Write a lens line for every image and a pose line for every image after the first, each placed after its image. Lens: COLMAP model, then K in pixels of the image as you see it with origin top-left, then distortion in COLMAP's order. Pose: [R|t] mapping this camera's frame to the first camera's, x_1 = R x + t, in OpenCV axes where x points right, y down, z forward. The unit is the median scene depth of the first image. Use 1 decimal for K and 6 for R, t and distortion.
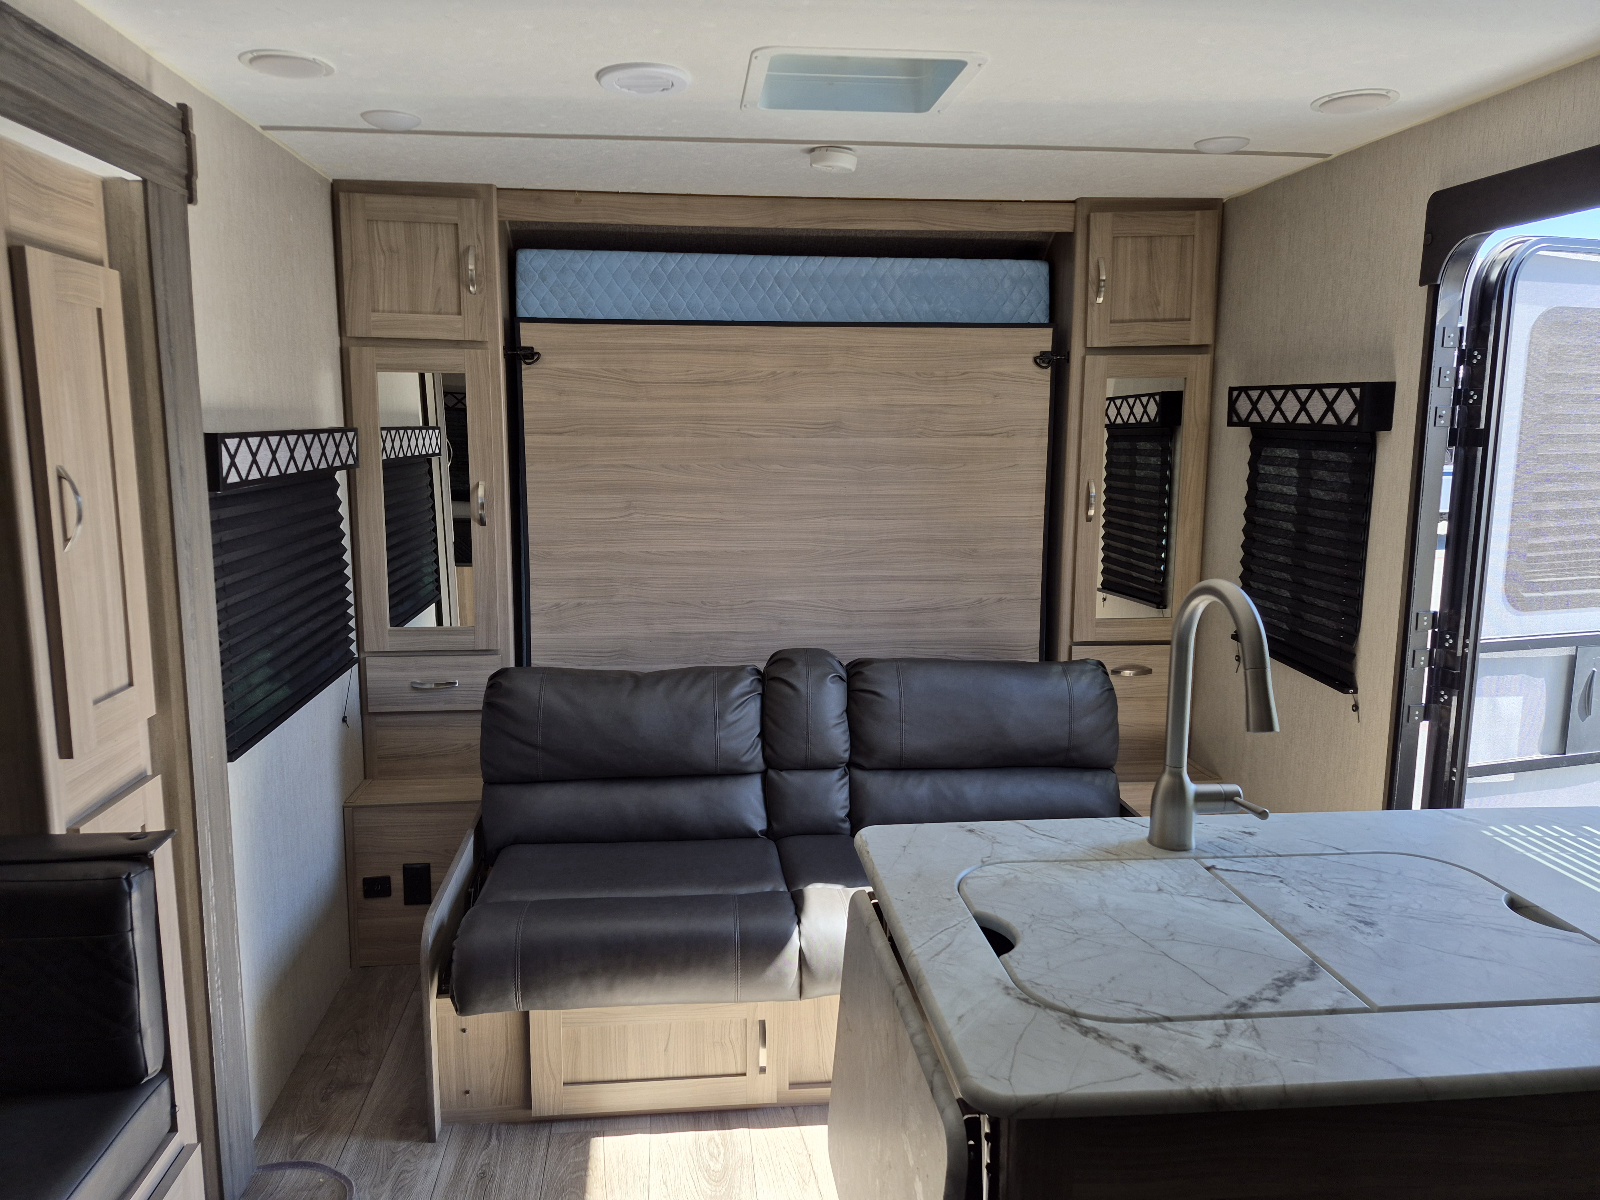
lens RADIAL K [[1116.5, 0, 803.4], [0, 1116.5, 584.1], [0, 0, 1]] dist [0.111916, -0.136352]
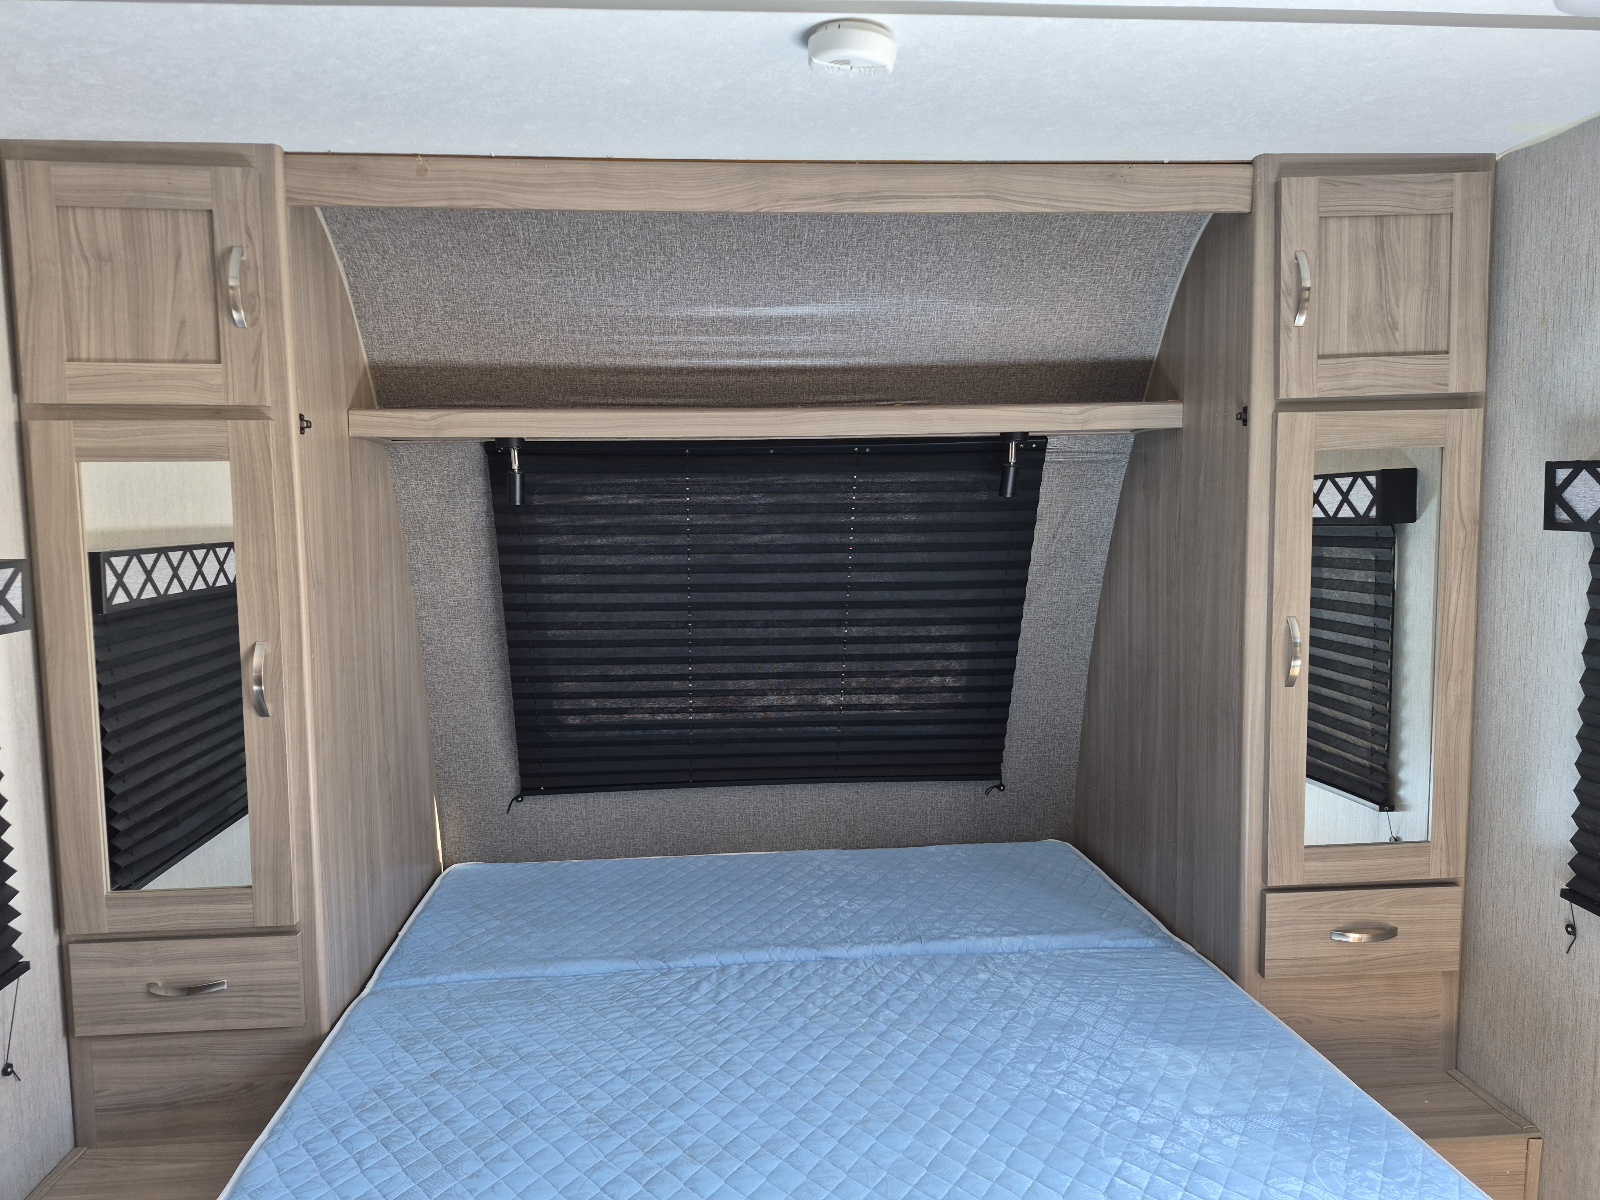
lens RADIAL K [[1181.8, 0, 798.2], [0, 1181.8, 608.8], [0, 0, 1]] dist [0.032656, -0.000989]
pose [[0.998684, -0.023195, 0.045751, -0.035662], [0.026383, 0.997173, -0.070362, -0.060045], [-0.043990, 0.071477, 0.996472, 0.383614]]
